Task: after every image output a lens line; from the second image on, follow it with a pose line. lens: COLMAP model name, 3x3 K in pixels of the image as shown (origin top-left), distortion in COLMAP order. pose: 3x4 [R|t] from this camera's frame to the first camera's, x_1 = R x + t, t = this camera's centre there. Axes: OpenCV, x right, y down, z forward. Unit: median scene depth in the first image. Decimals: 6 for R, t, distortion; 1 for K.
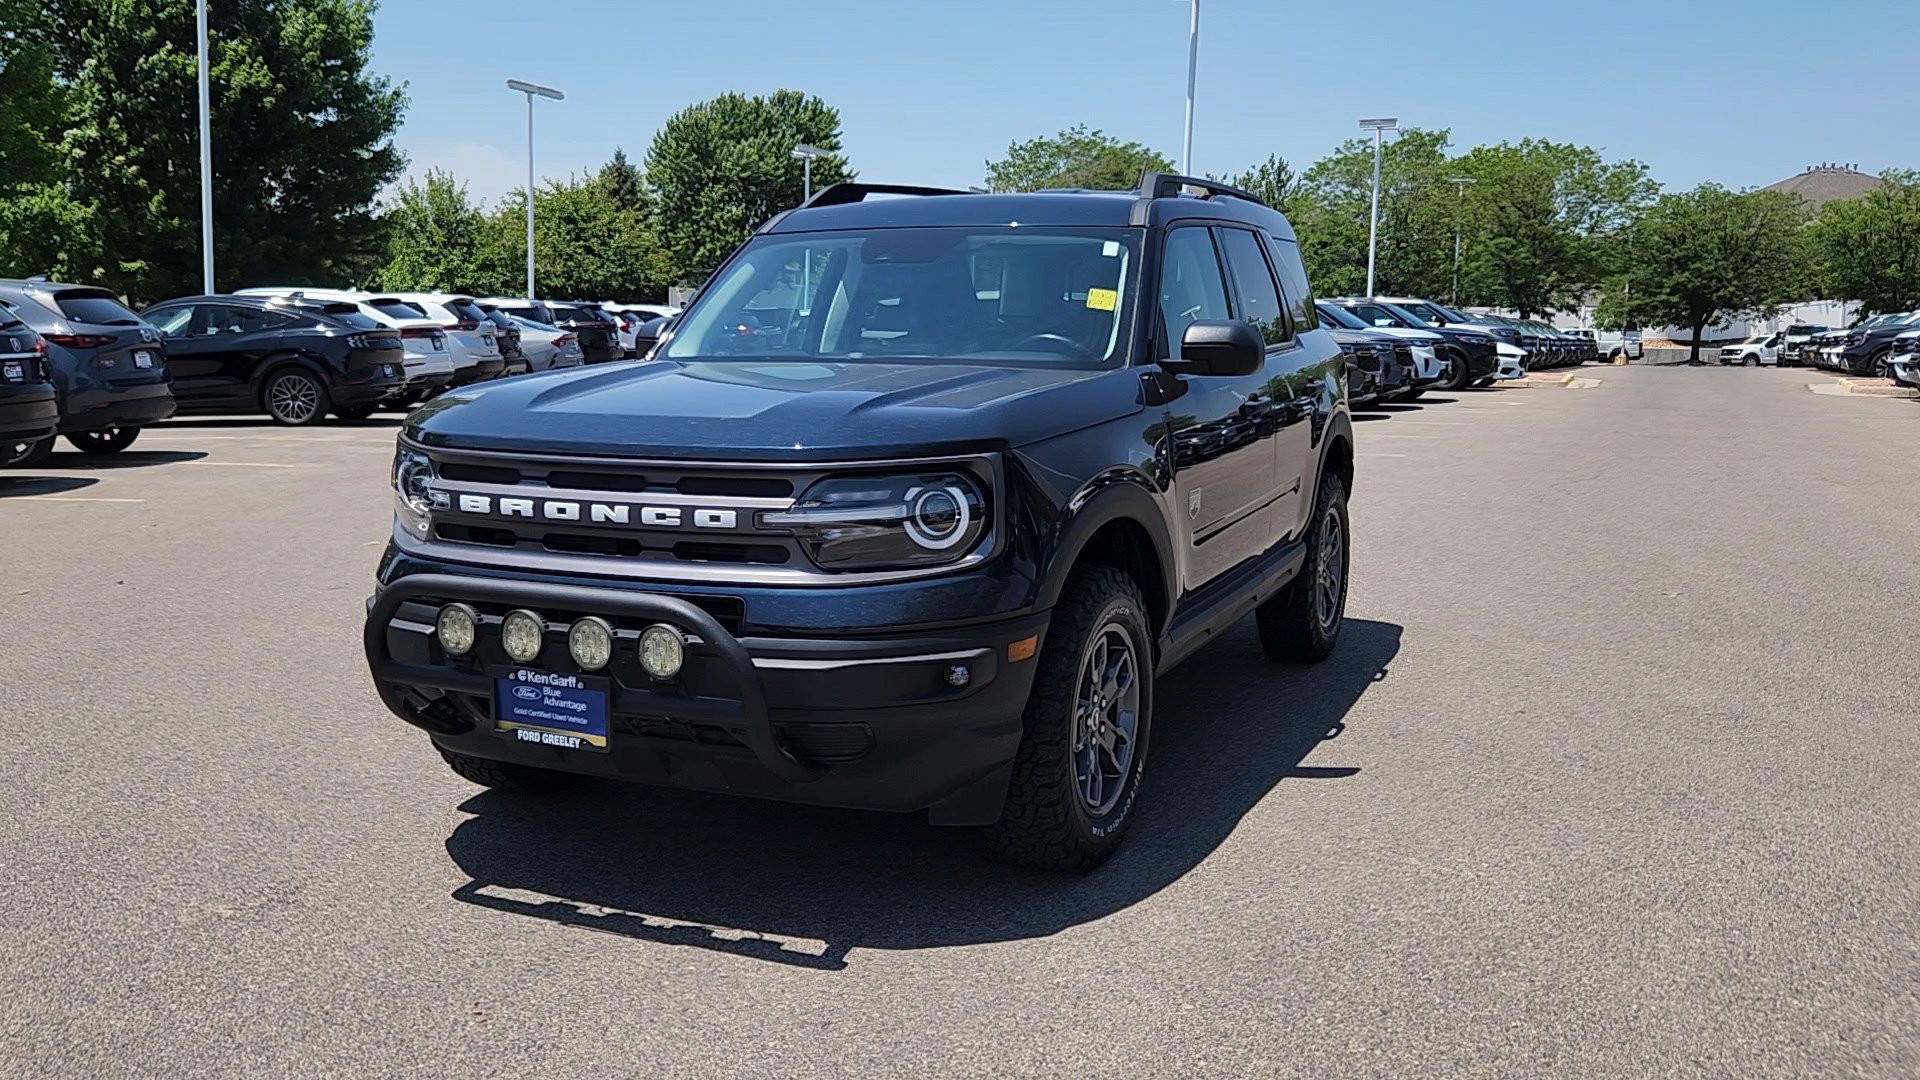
lens RADIAL K [[1643.9, 0, 957.2], [0, 1643.9, 546.7], [0, 0, 1]] dist [0.029395, -0.003650]
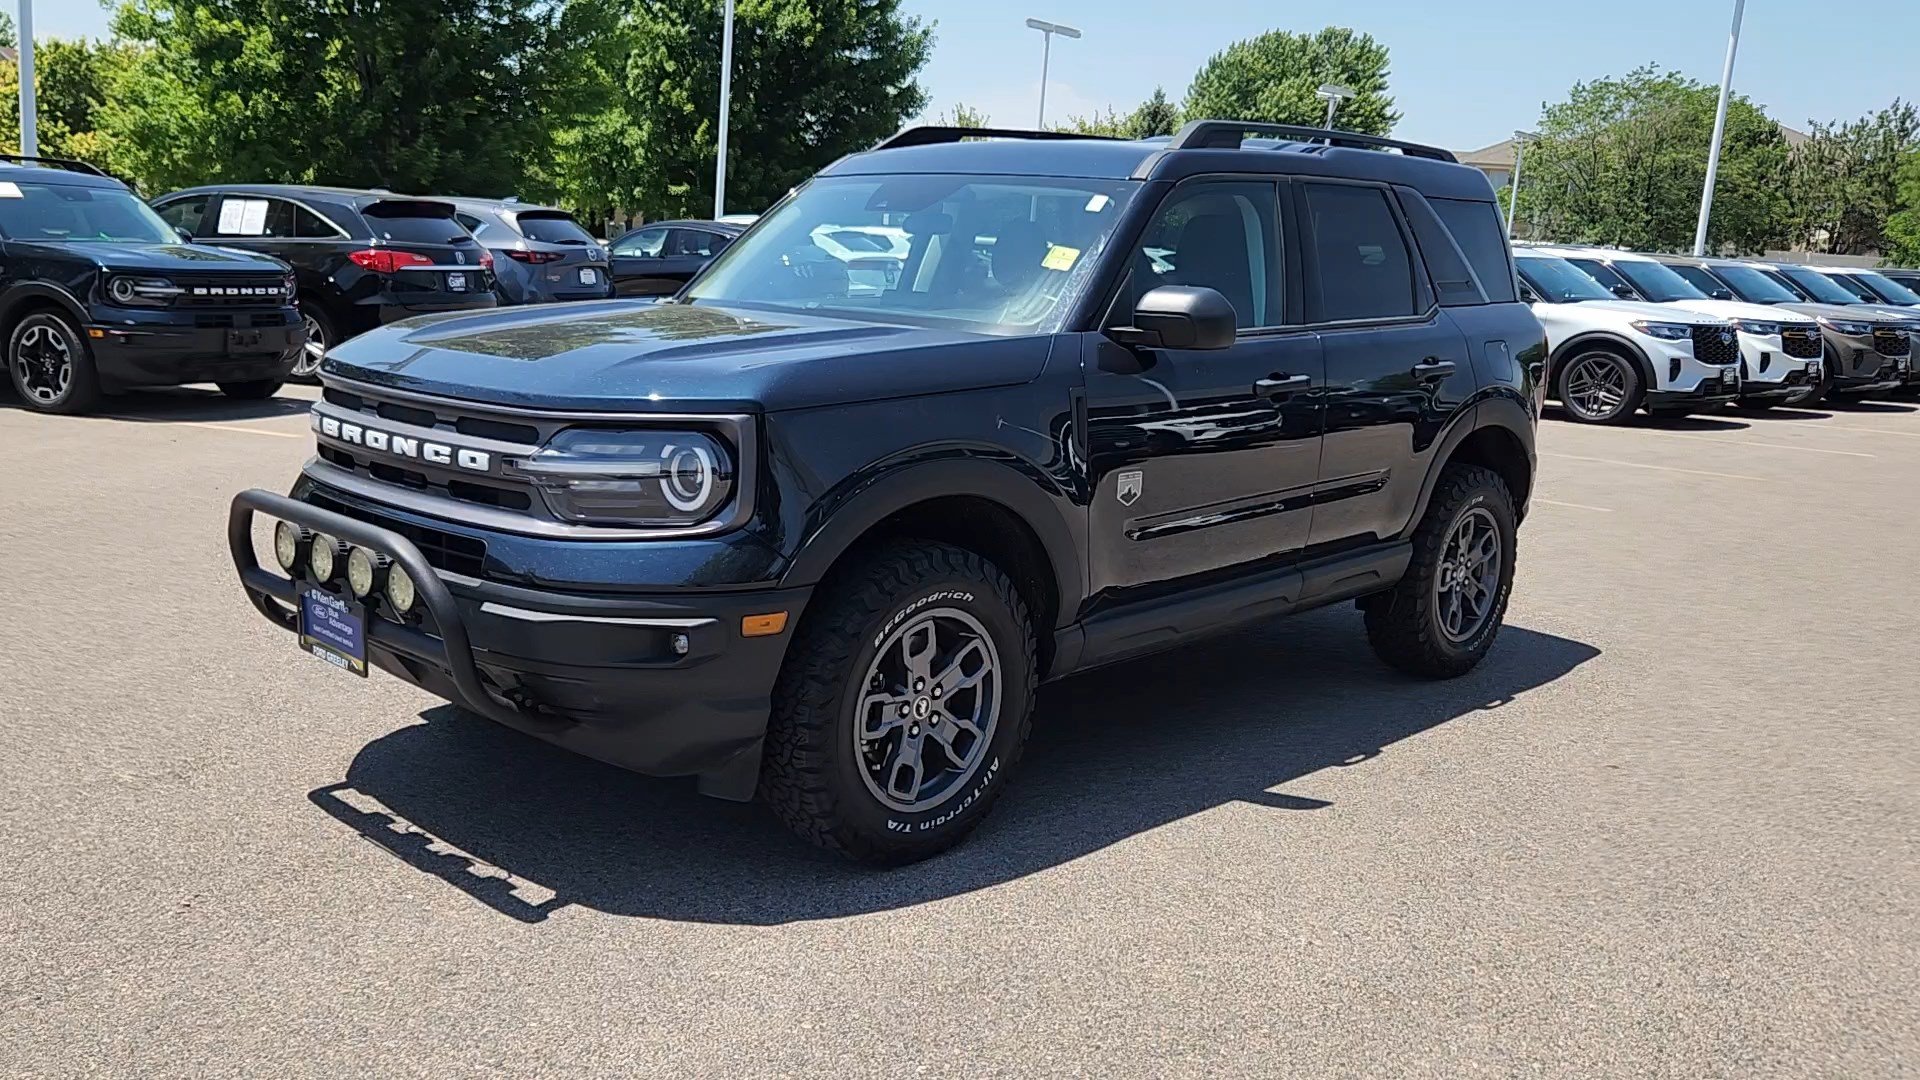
lens RADIAL K [[1643.9, 0, 954.9], [0, 1643.9, 543.4], [0, 0, 1]] dist [0.029395, -0.003650]
pose [[0.943492, 0.098877, -0.316300, 0.321145], [-0.088480, 0.994964, 0.047102, -0.028100], [0.319364, -0.016454, 0.947489, 0.100085]]
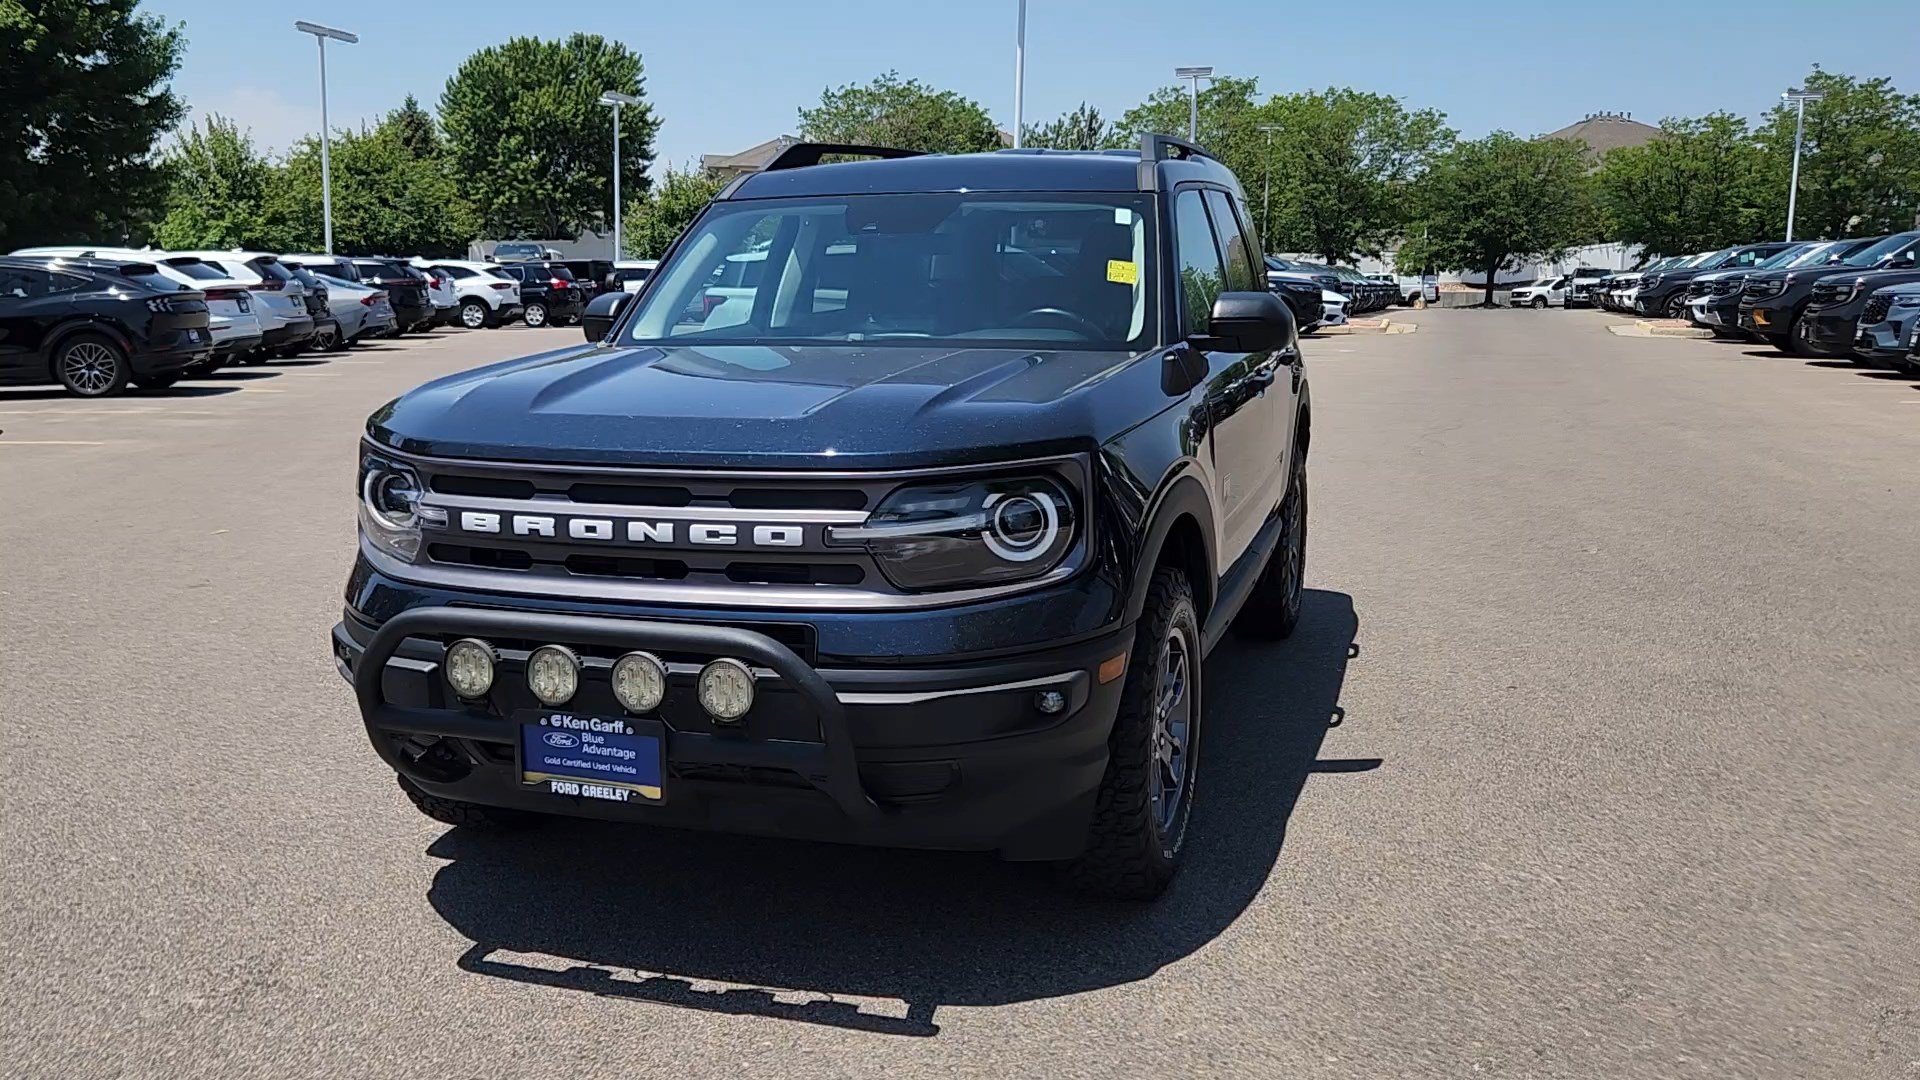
lens RADIAL K [[1643.9, 0, 948.3], [0, 1643.9, 537.2], [0, 0, 1]] dist [0.029395, -0.003650]
pose [[0.993520, -0.028401, 0.110055, -0.108610], [0.025631, 0.999320, 0.026506, -0.026477], [-0.110733, -0.023513, 0.993572, 0.079927]]
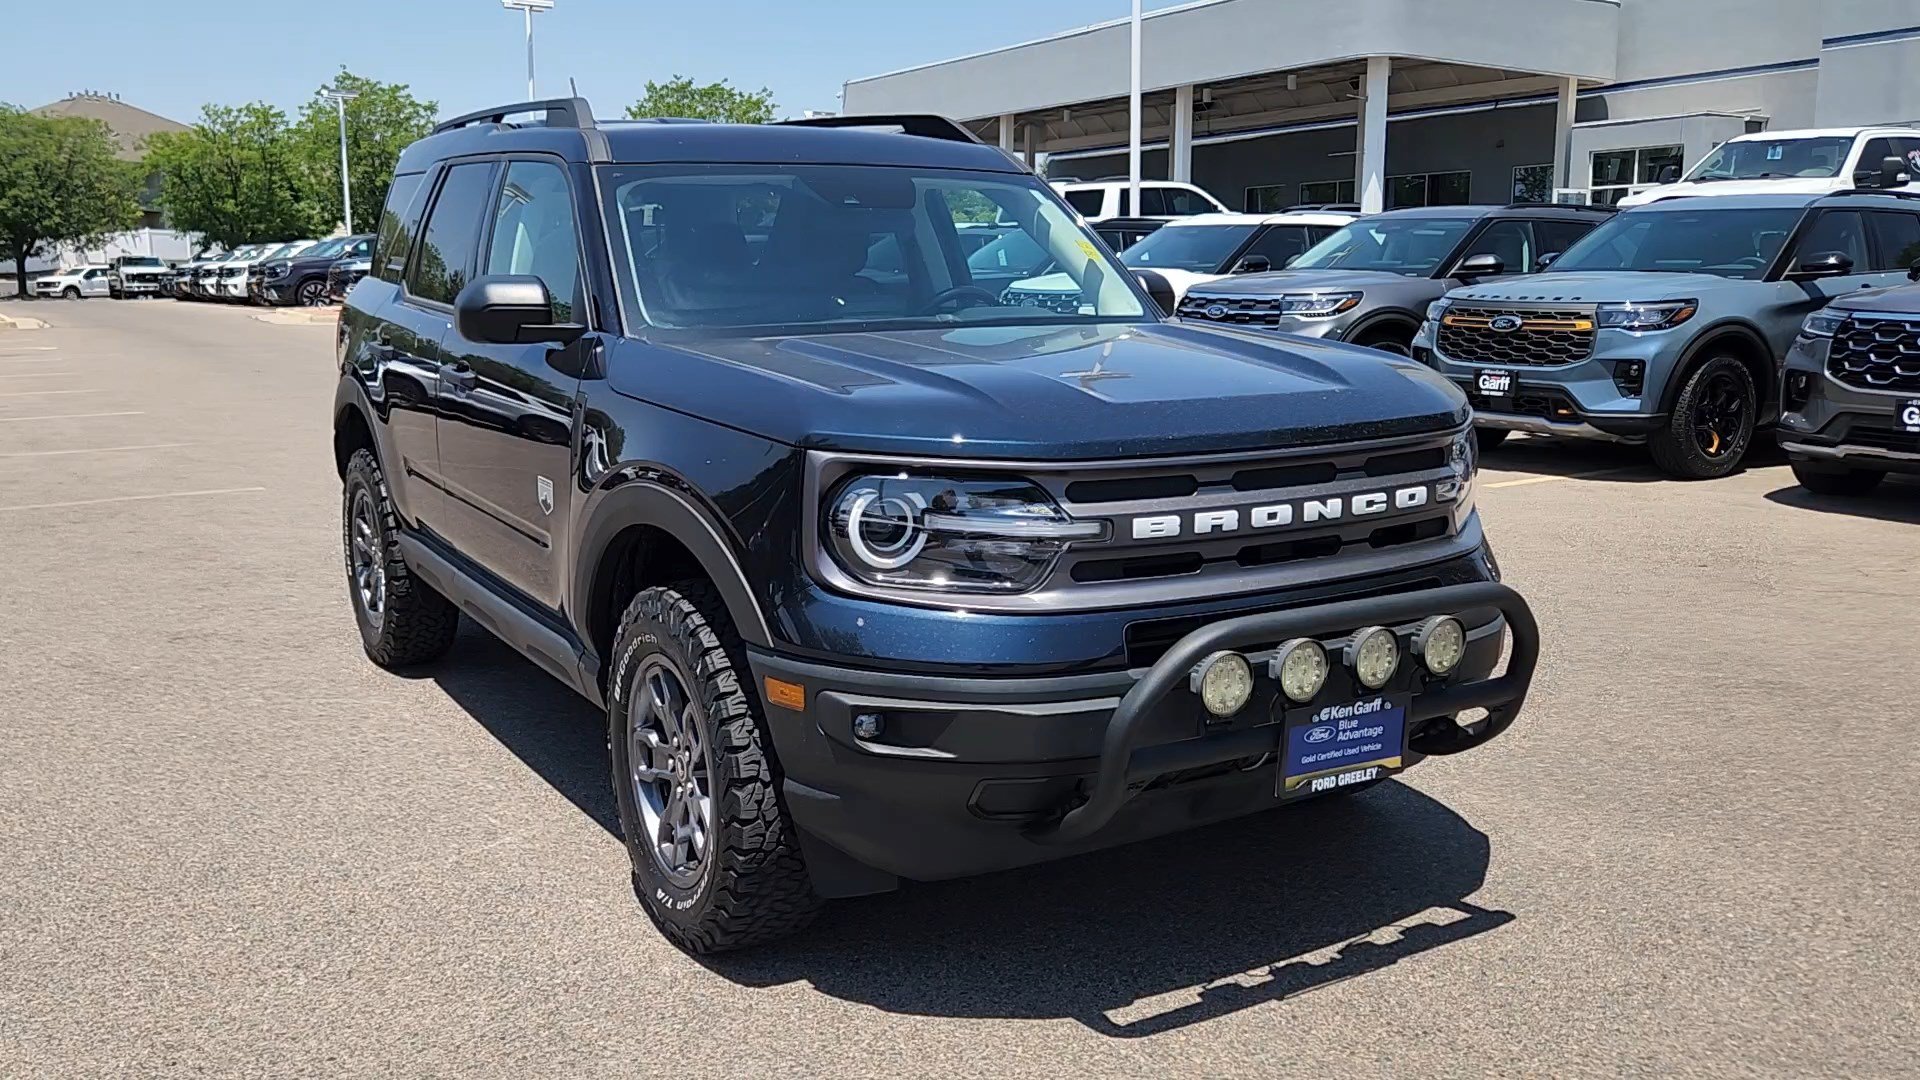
lens RADIAL K [[1643.9, 0, 955.7], [0, 1643.9, 547.8], [0, 0, 1]] dist [0.029395, -0.003650]
pose [[0.547419, -0.154499, 0.822474, -0.748245], [0.119634, 0.987164, 0.105810, -0.083402], [-0.828264, 0.040473, 0.558875, 0.492672]]
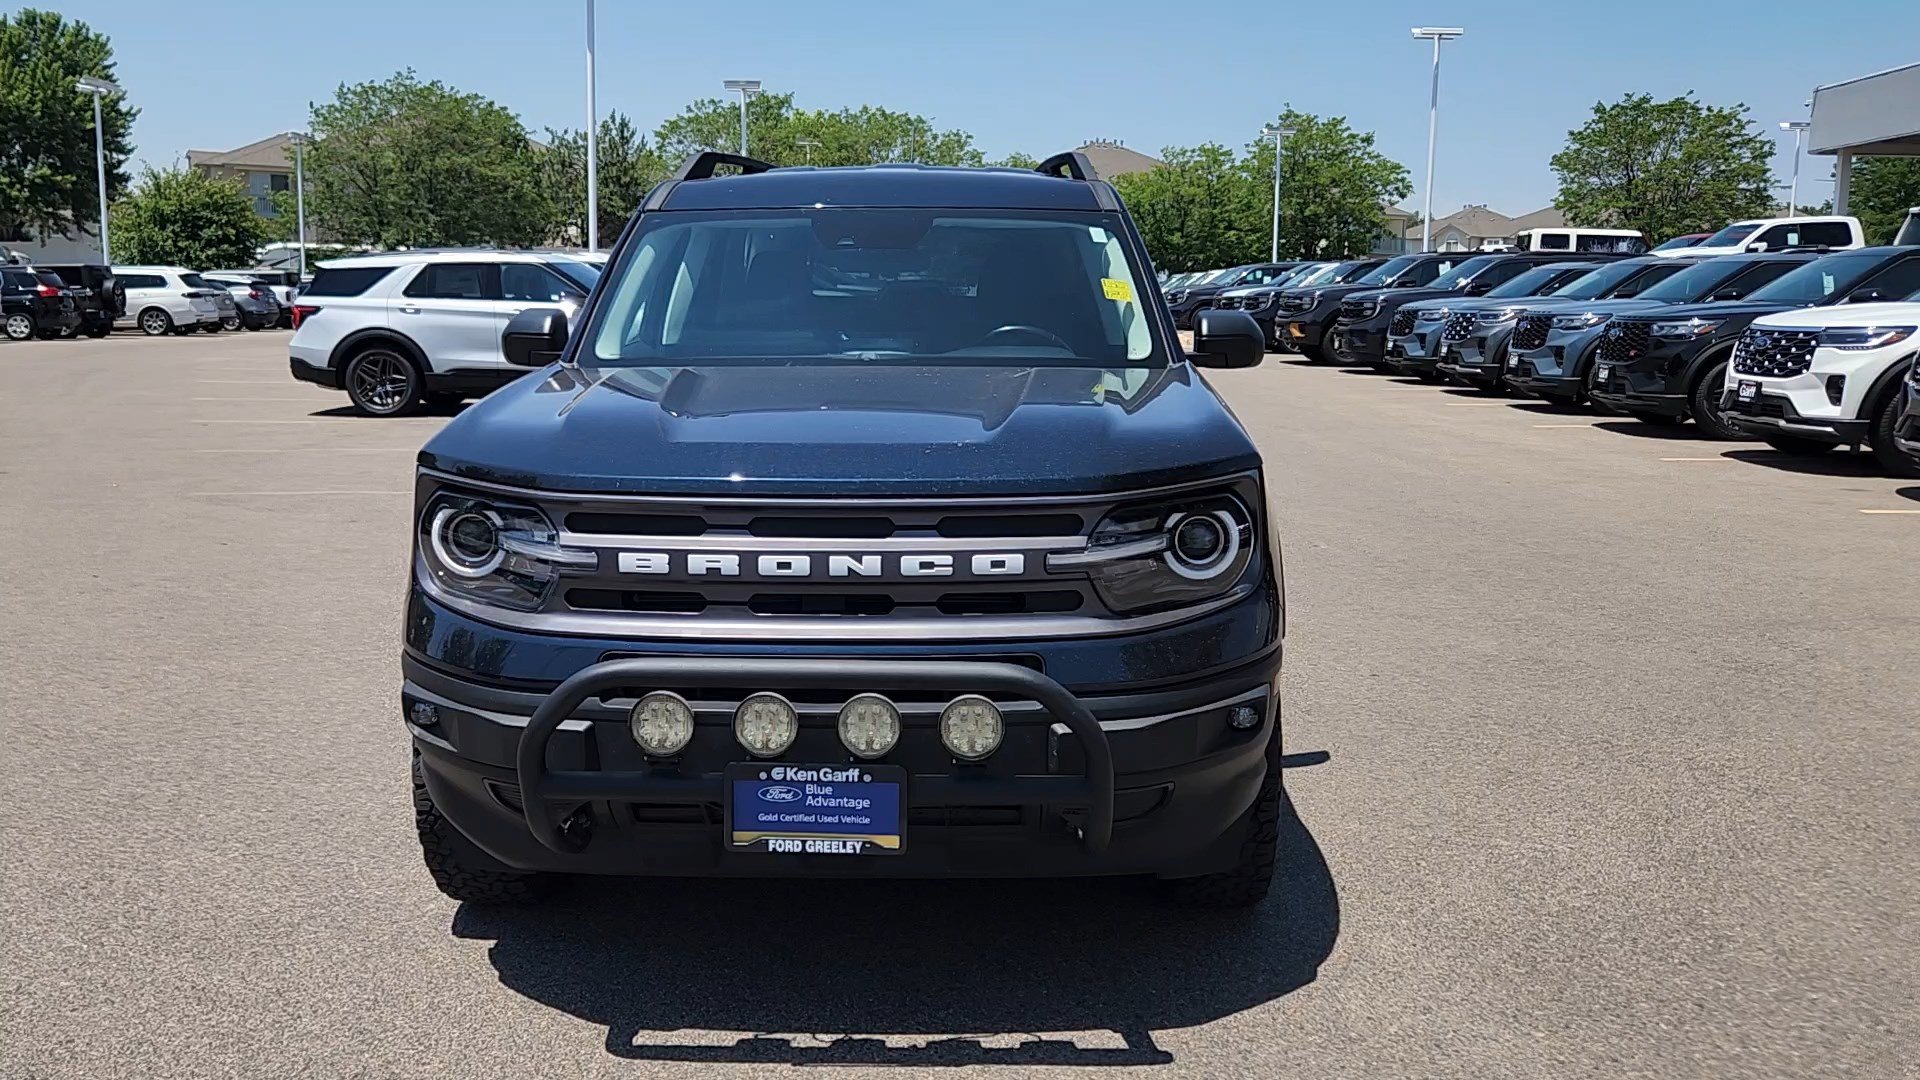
lens RADIAL K [[1643.9, 0, 953.8], [0, 1643.9, 534.2], [0, 0, 1]] dist [0.029395, -0.003650]
pose [[0.917249, -0.064160, 0.393113, -0.356379], [0.056838, 0.997925, 0.030254, -0.042325], [-0.394239, -0.005407, 0.918992, 0.160386]]
